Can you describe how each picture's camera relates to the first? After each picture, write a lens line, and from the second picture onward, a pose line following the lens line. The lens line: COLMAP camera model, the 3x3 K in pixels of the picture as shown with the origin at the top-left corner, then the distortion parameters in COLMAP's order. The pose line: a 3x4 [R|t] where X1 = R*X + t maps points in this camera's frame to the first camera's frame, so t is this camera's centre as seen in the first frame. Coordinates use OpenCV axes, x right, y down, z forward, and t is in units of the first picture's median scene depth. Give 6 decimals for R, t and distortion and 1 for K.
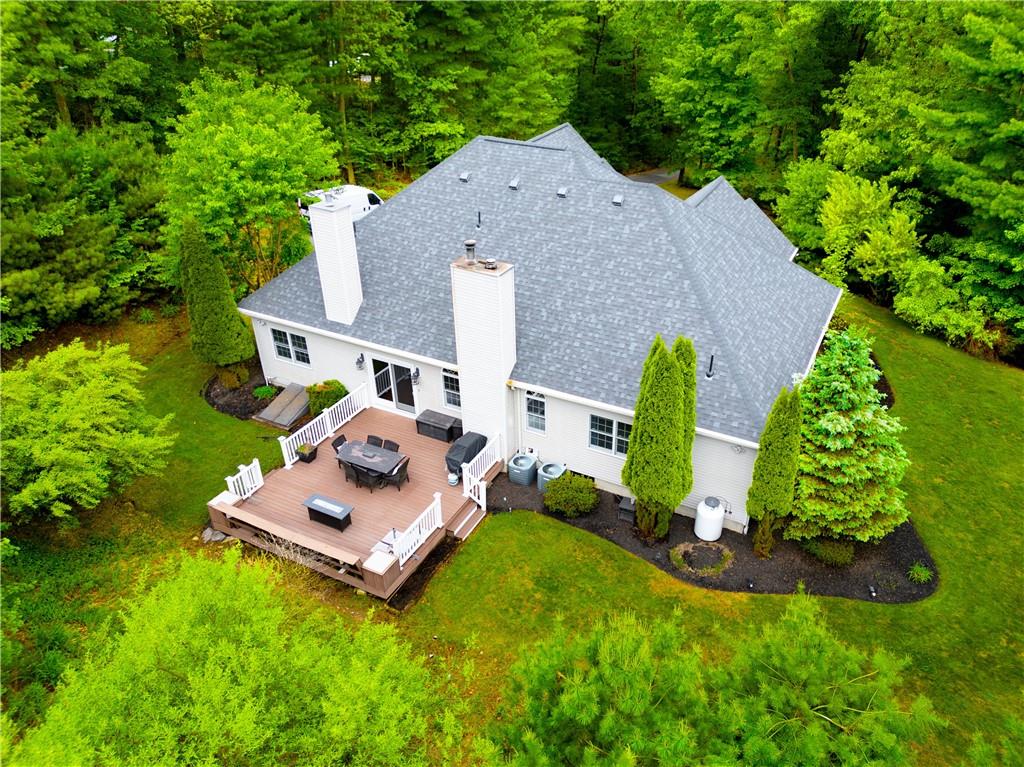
lens RADIAL K [[722.5, 0, 521.9], [0, 722.5, 391.1], [0, 0, 1]] dist [0.062058, -0.034436]
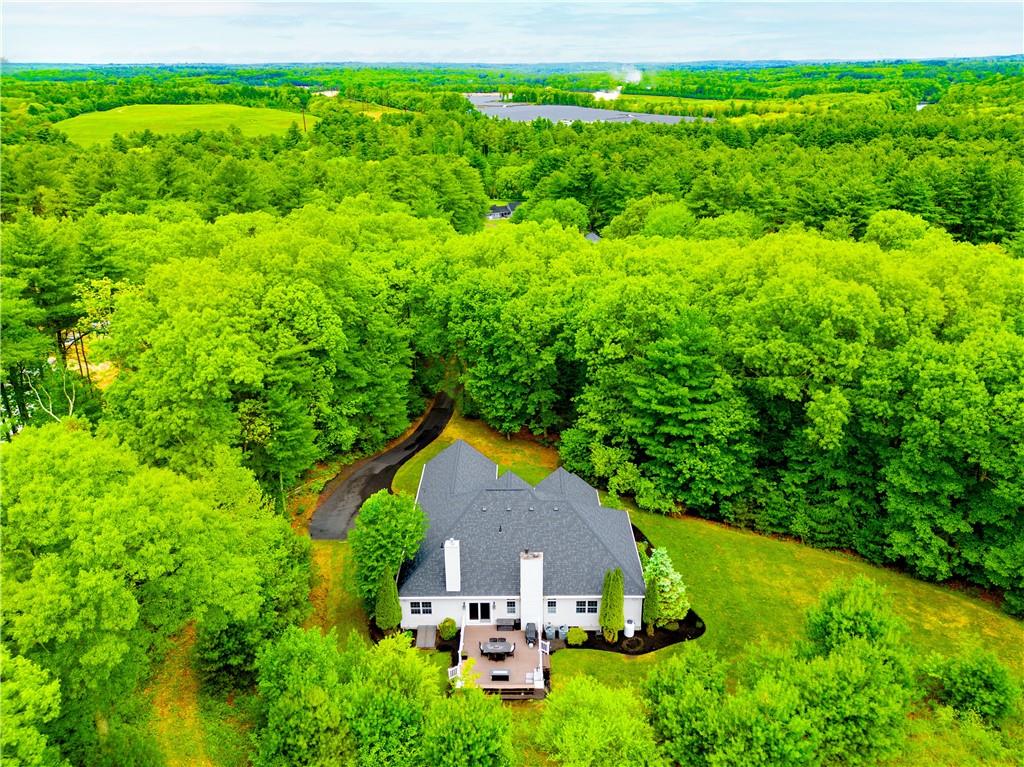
lens RADIAL K [[722.5, 0, 506.6], [0, 722.5, 387.5], [0, 0, 1]] dist [0.062058, -0.034436]
pose [[0.895148, -0.173526, 0.410608, -0.952912], [0.245500, 0.960750, -0.129185, -0.383326], [-0.372075, 0.216444, 0.902614, -1.244972]]
